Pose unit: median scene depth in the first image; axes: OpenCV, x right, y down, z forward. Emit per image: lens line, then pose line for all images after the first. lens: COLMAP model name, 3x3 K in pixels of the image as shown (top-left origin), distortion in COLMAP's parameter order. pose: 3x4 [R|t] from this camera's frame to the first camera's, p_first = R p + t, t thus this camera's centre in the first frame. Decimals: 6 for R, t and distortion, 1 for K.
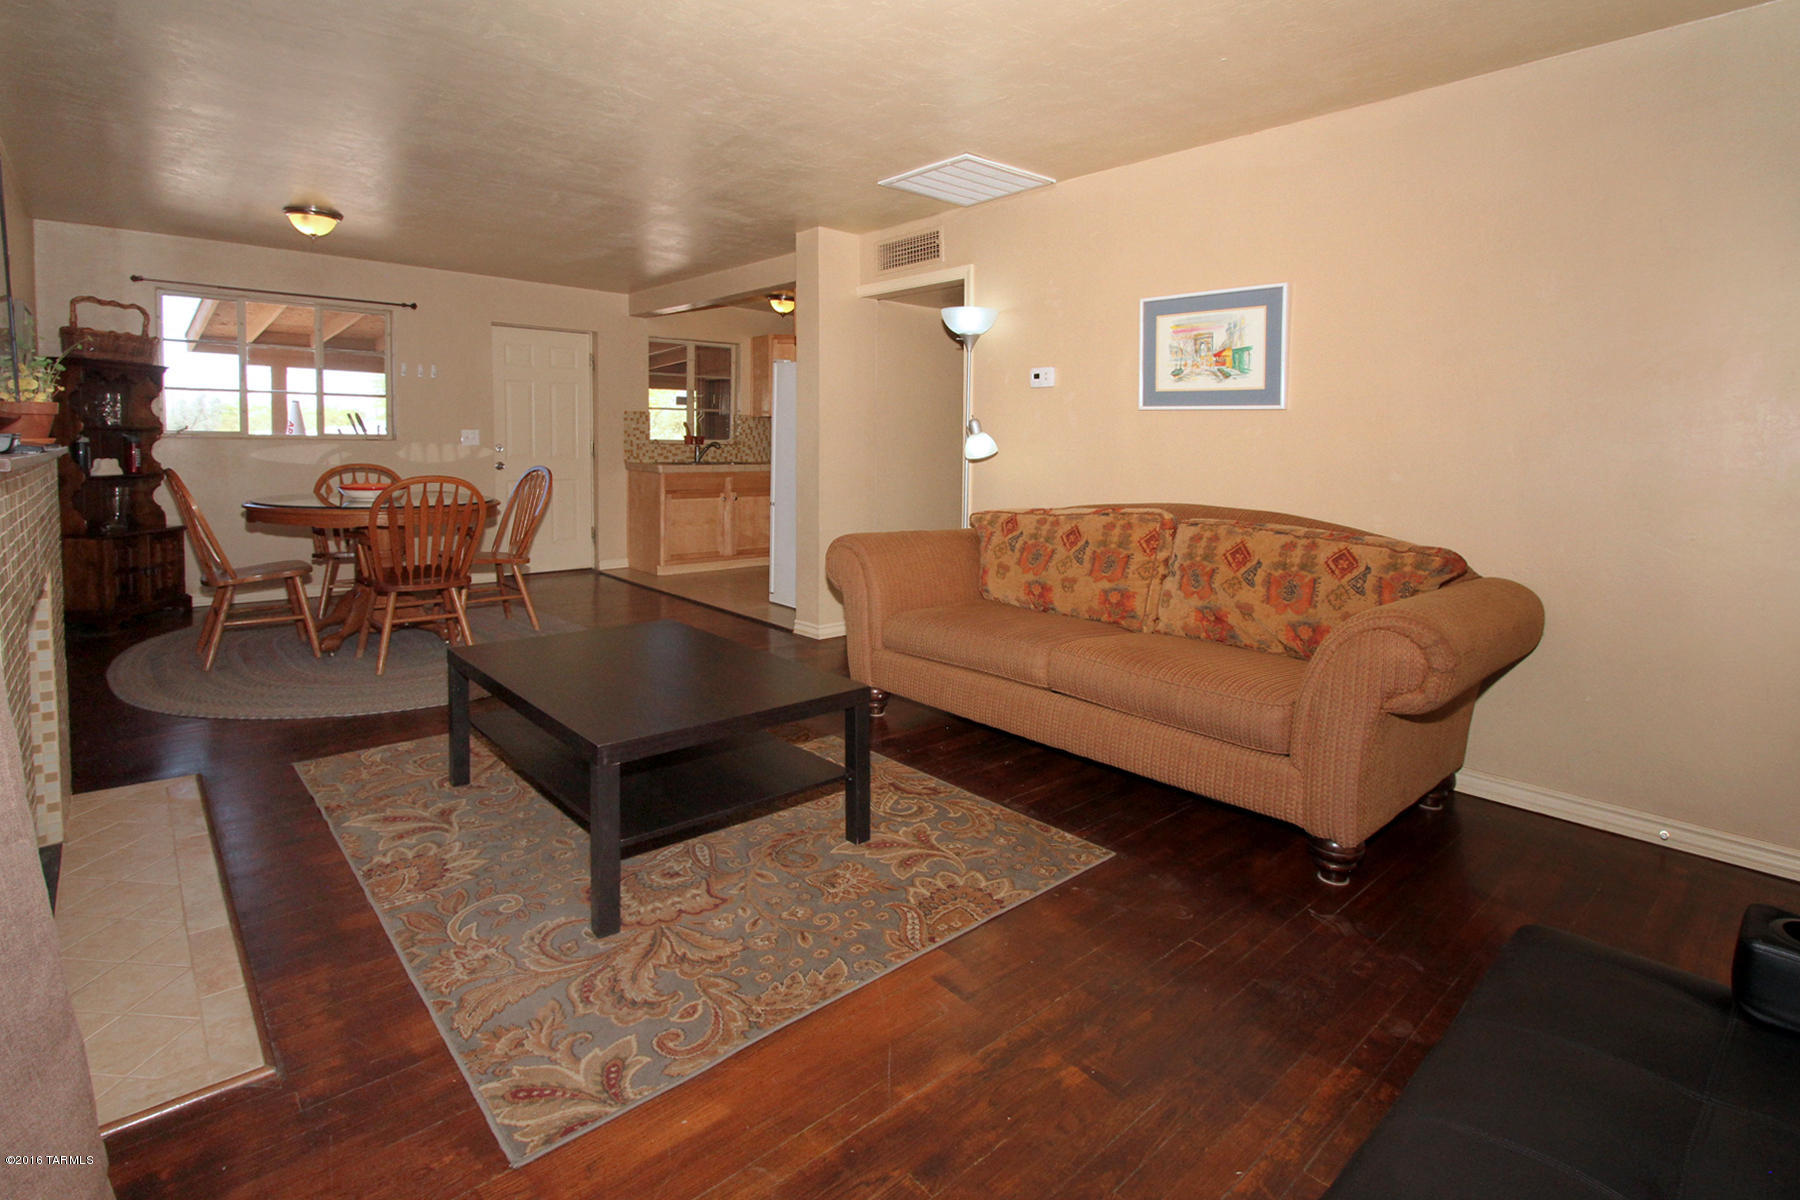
lens RADIAL K [[842.2, 0, 895.8], [0, 842.2, 566.7], [0, 0, 1]] dist [-0.021629, 0.001201]
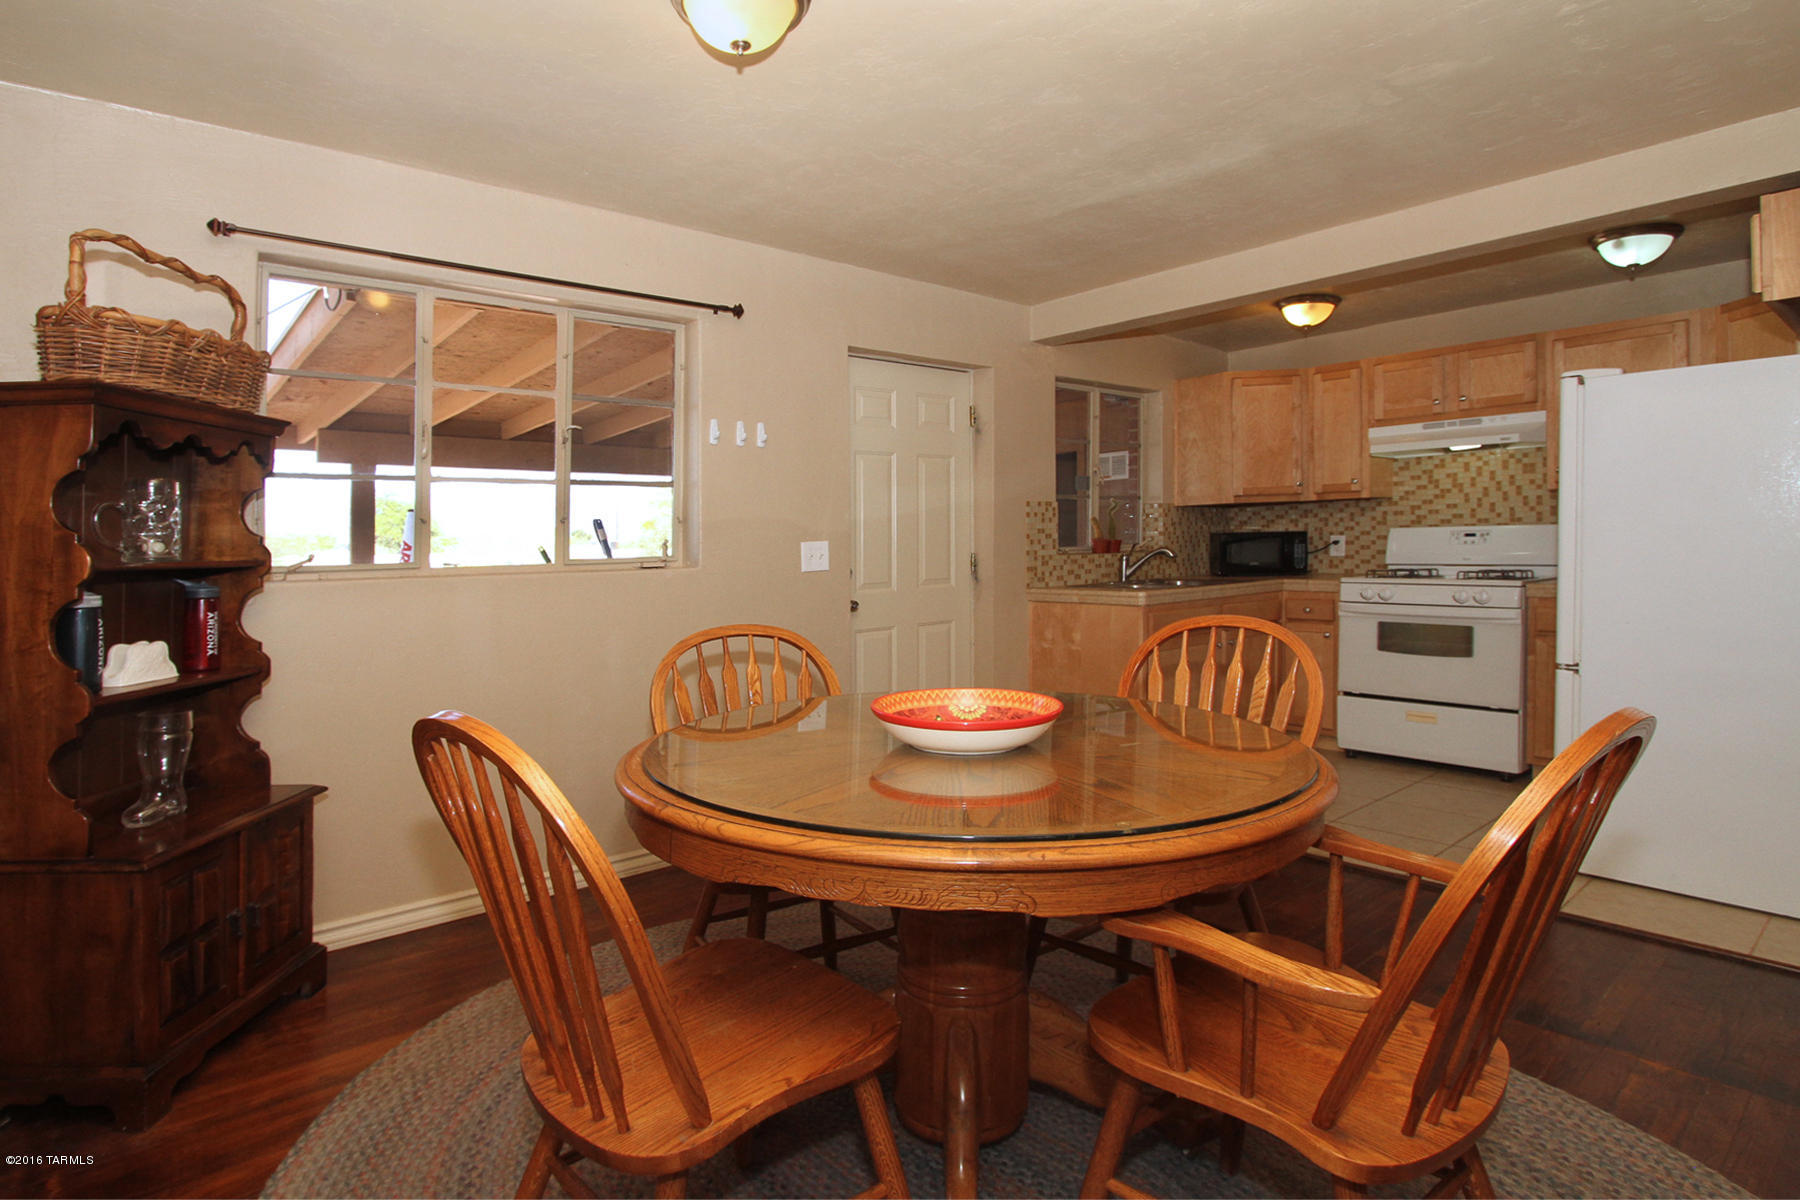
lens RADIAL K [[842.2, 0, 897.2], [0, 842.2, 591.7], [0, 0, 1]] dist [-0.021629, 0.001201]
pose [[0.998820, -0.043208, 0.022188, -0.576446], [0.045039, 0.994921, -0.090022, -0.099742], [-0.018186, 0.090915, 0.995693, 0.570574]]
